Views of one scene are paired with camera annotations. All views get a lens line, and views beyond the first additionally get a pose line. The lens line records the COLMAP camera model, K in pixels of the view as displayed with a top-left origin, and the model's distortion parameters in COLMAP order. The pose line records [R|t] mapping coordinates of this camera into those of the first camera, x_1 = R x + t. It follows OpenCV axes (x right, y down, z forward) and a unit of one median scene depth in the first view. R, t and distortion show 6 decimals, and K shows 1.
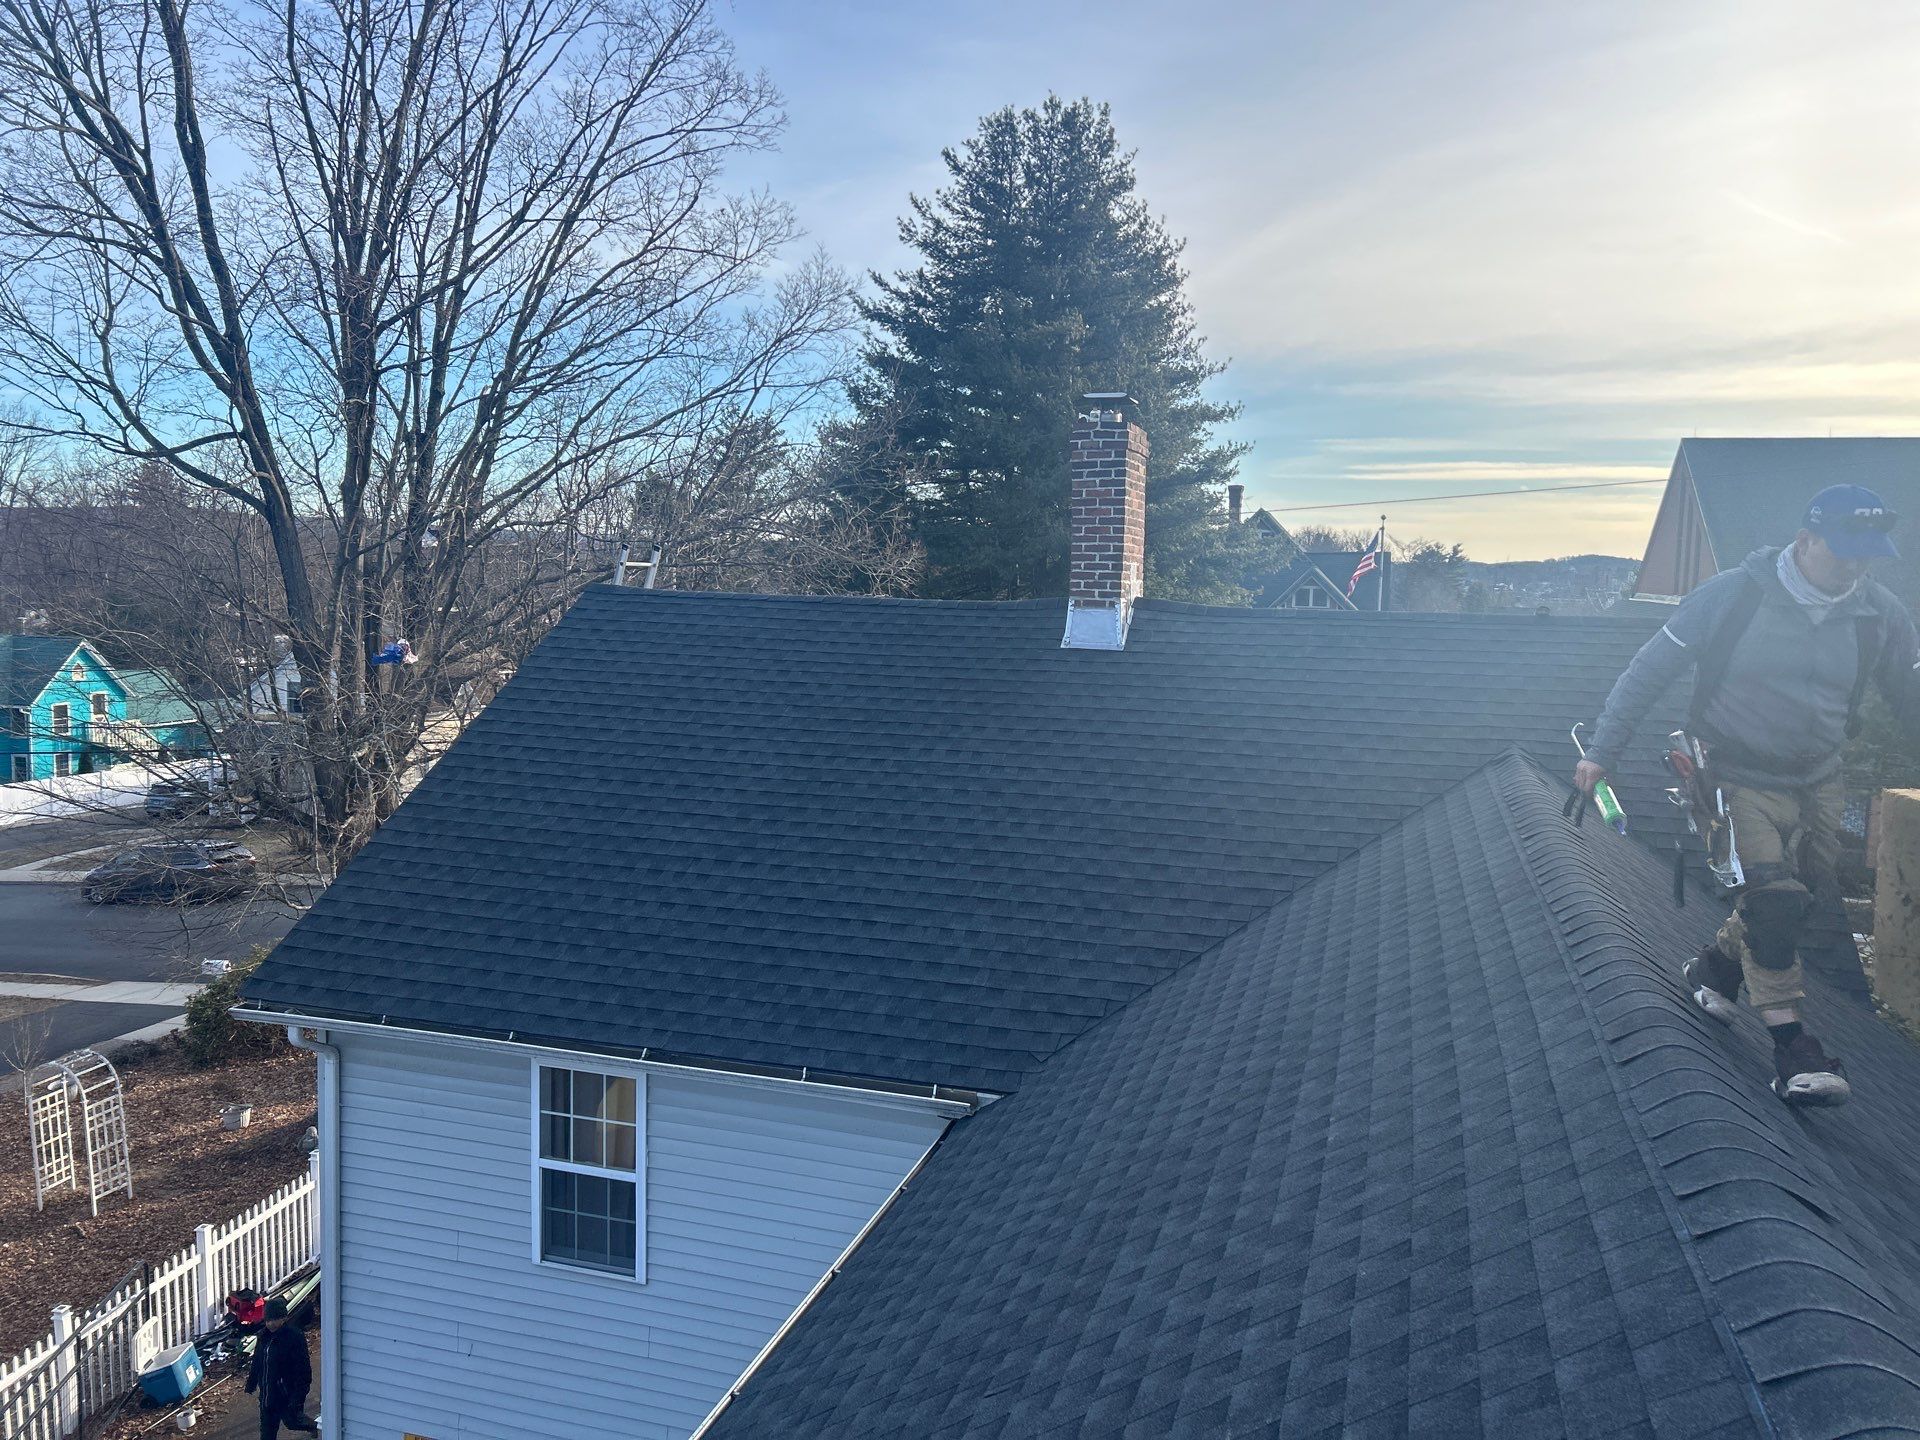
lens RADIAL K [[1428.1, 0, 961.7], [0, 1428.1, 703.1], [0, 0, 1]] dist [0.093123, -0.107280]
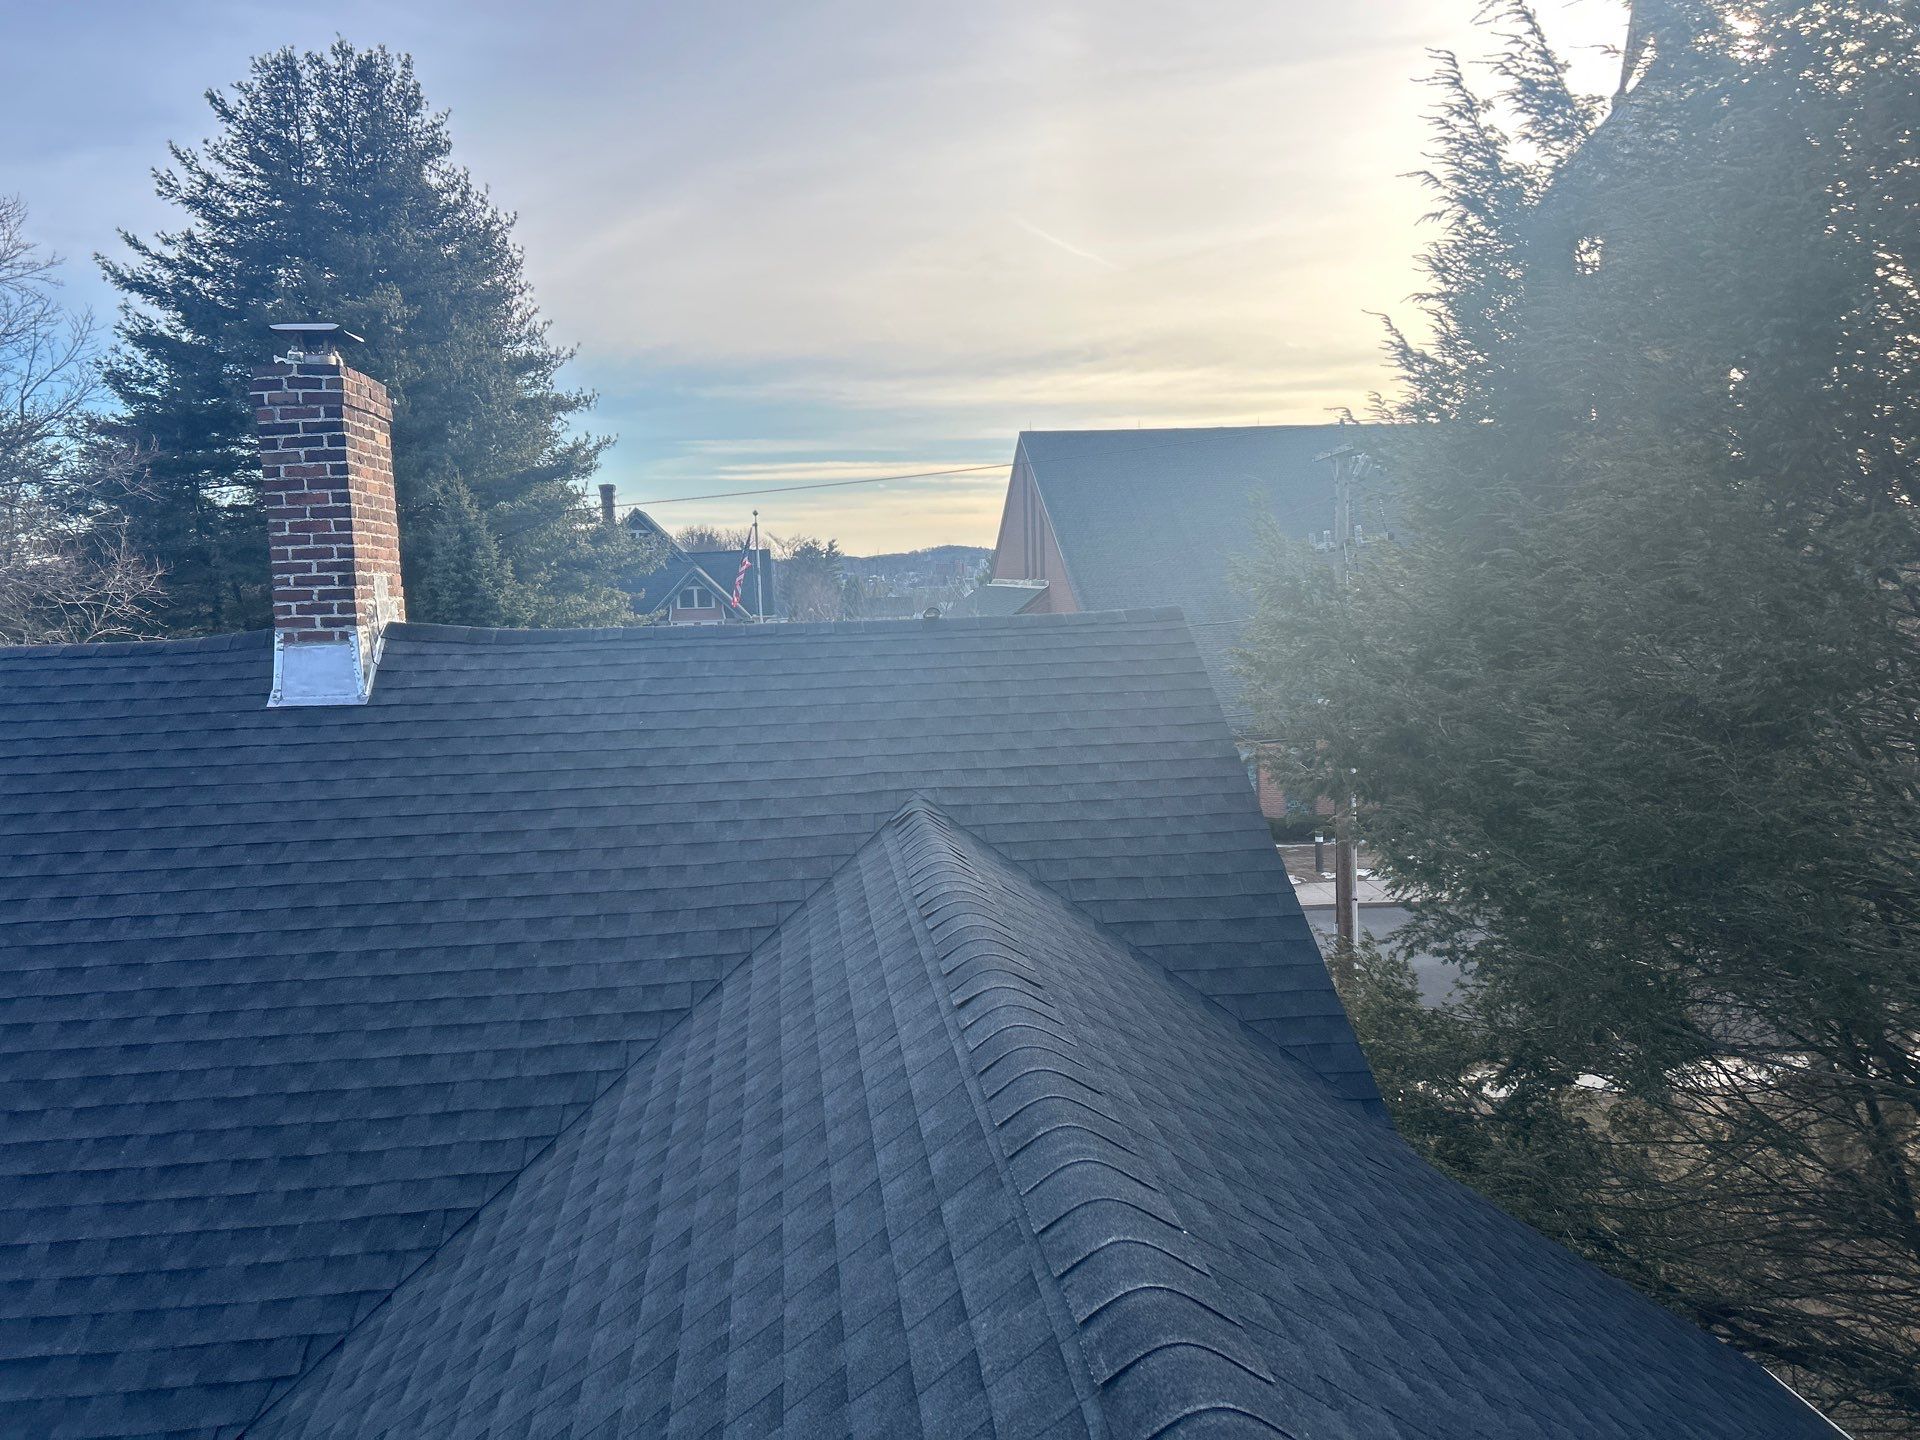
lens RADIAL K [[1435.3, 0, 950.1], [0, 1435.3, 726.7], [0, 0, 1]] dist [0.046752, -0.056556]
pose [[0.916213, -0.090737, 0.390282, 0.049939], [0.085160, 0.995866, 0.031611, -0.012549], [-0.391537, 0.004274, 0.920152, 0.137288]]
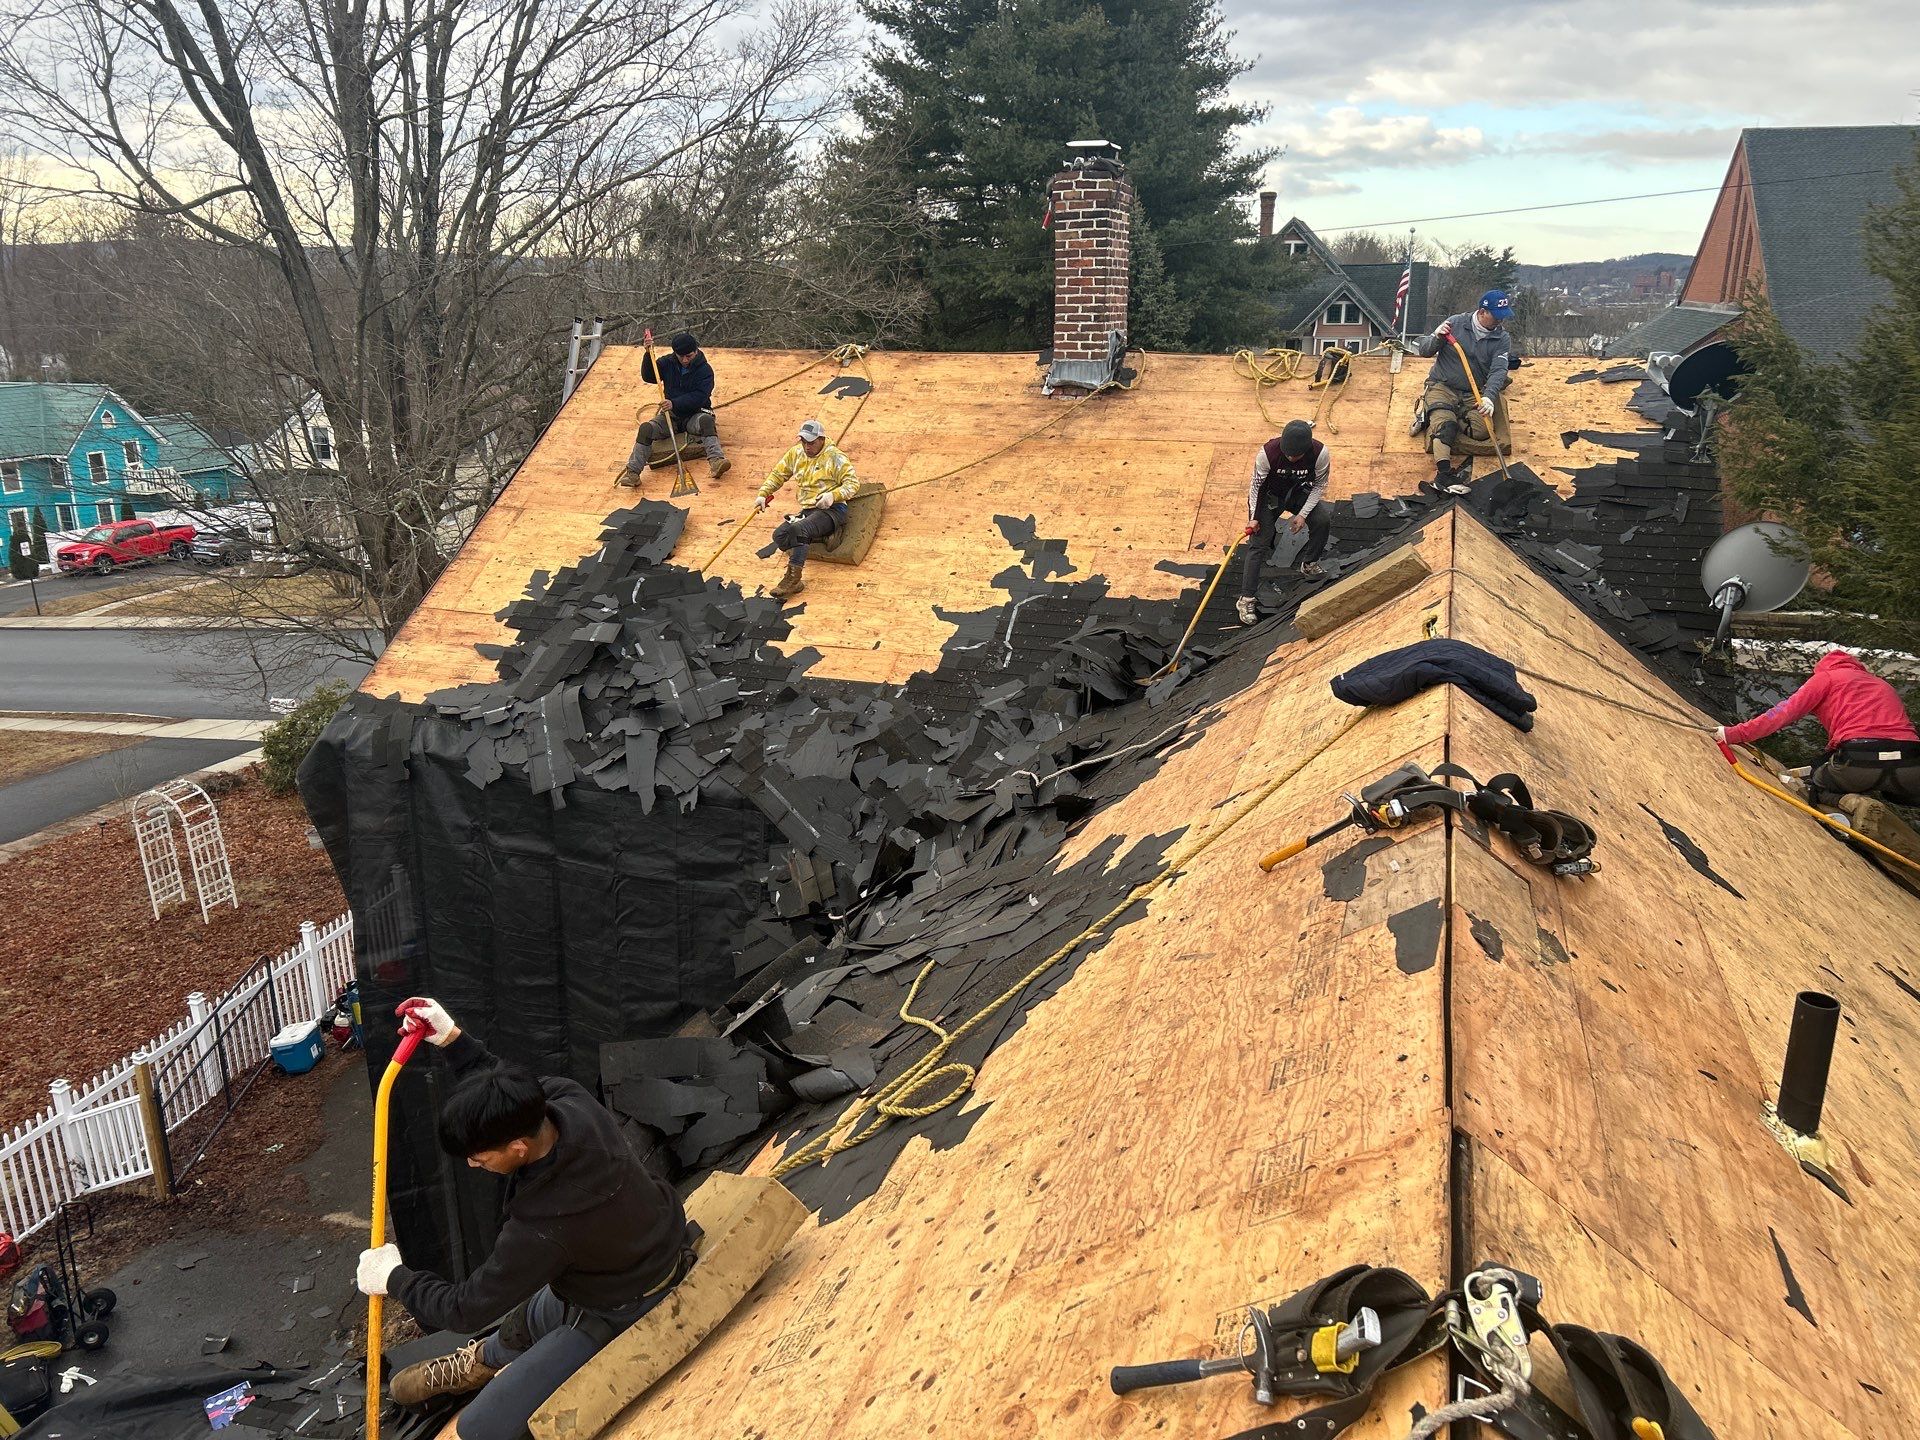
lens RADIAL K [[1435.3, 0, 950.1], [0, 1435.3, 726.7], [0, 0, 1]] dist [0.046752, -0.056556]
pose [[0.999449, -0.015599, -0.029284, 0.013529], [0.021164, 0.979448, 0.200582, -0.008554], [0.025553, -0.201091, 0.979239, -0.047377]]
